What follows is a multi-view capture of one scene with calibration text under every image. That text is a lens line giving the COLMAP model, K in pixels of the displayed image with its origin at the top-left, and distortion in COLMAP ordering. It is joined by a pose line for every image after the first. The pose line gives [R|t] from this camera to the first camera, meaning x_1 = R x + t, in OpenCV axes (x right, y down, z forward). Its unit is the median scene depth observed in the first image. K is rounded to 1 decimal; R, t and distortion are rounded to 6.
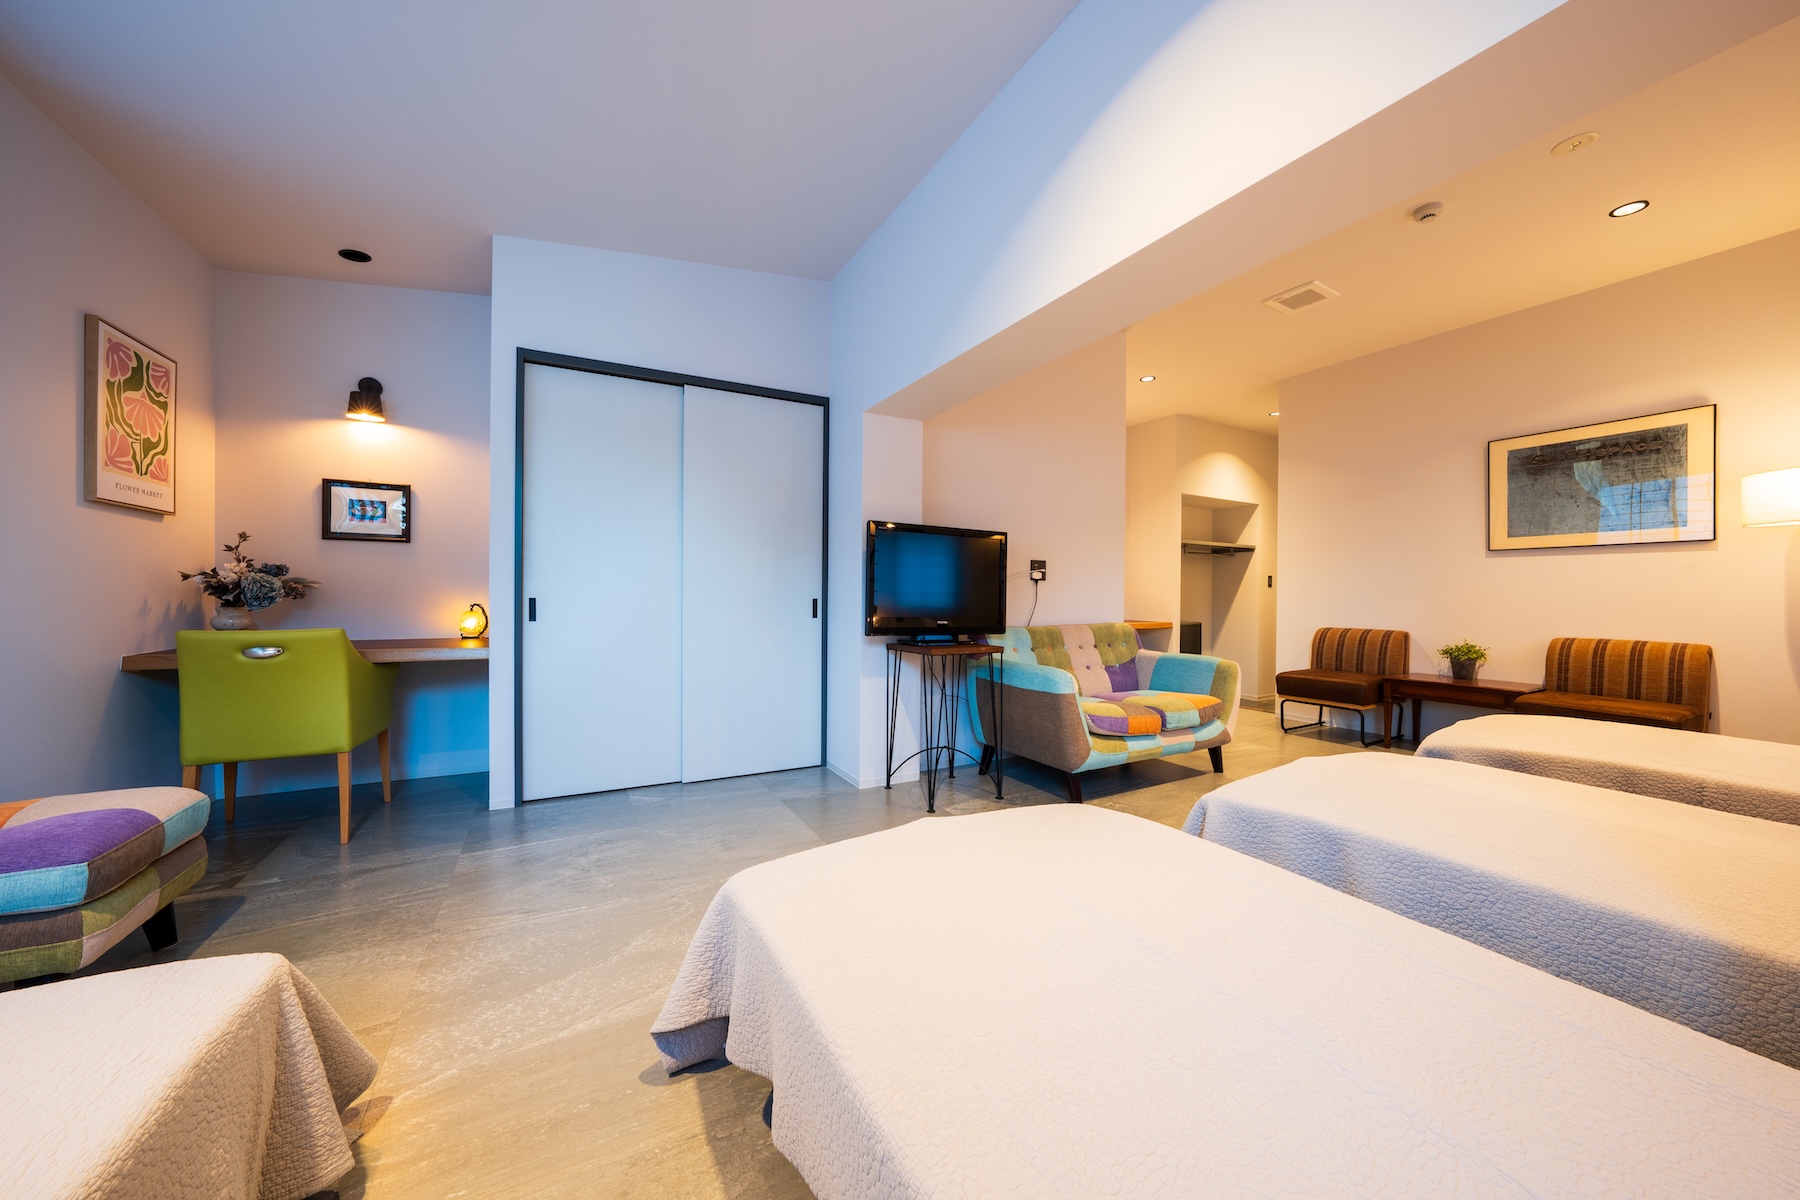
lens RADIAL K [[613.9, 0, 895.5], [0, 613.9, 600.1], [0, 0, 1]] dist [-0.007189, 0.000649]
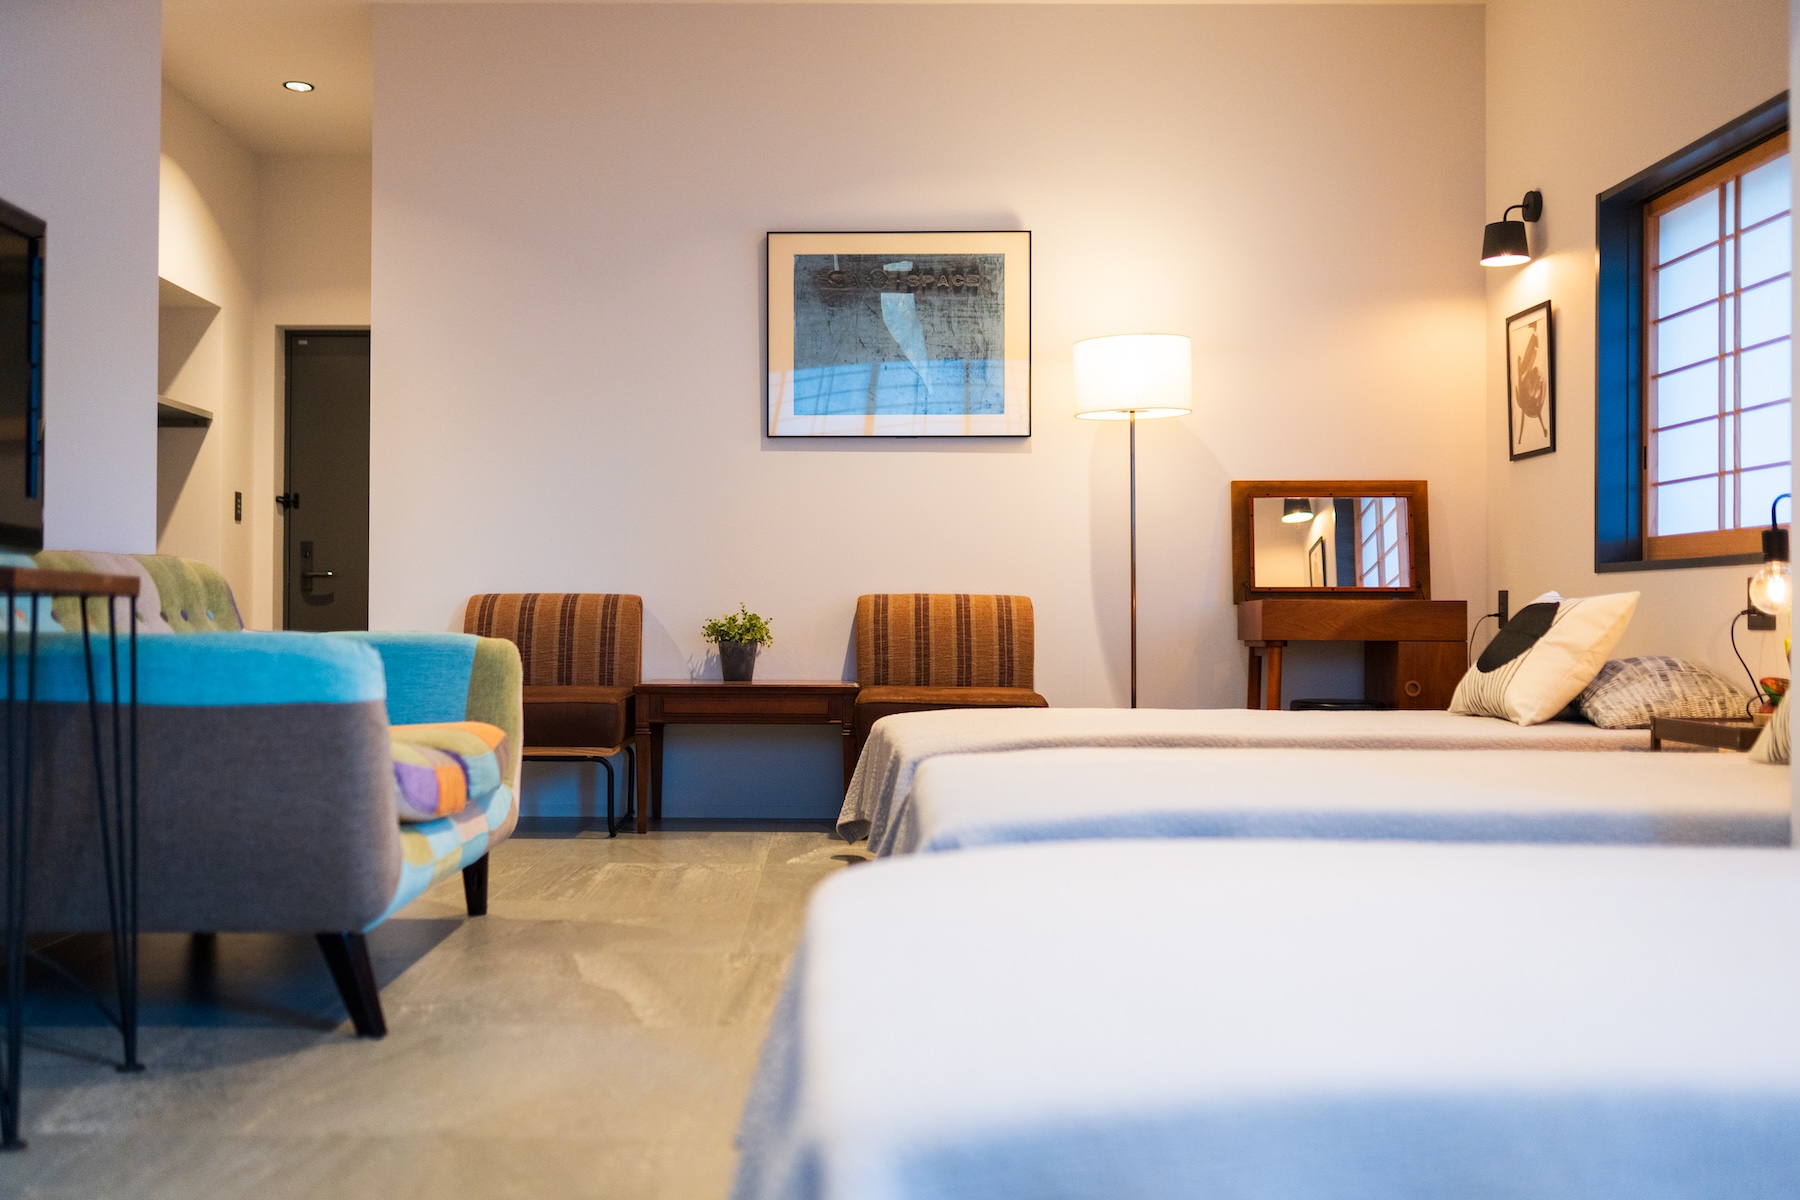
lens RADIAL K [[1671.1, 0, 898.4], [0, 1671.1, 597.8], [0, 0, 1]] dist [-0.003813, 0.000000]
pose [[0.521408, -0.008170, 0.853268, -0.245836], [0.001824, 0.999963, 0.008459, 0.053754], [-0.853306, -0.002854, 0.521403, 0.161291]]
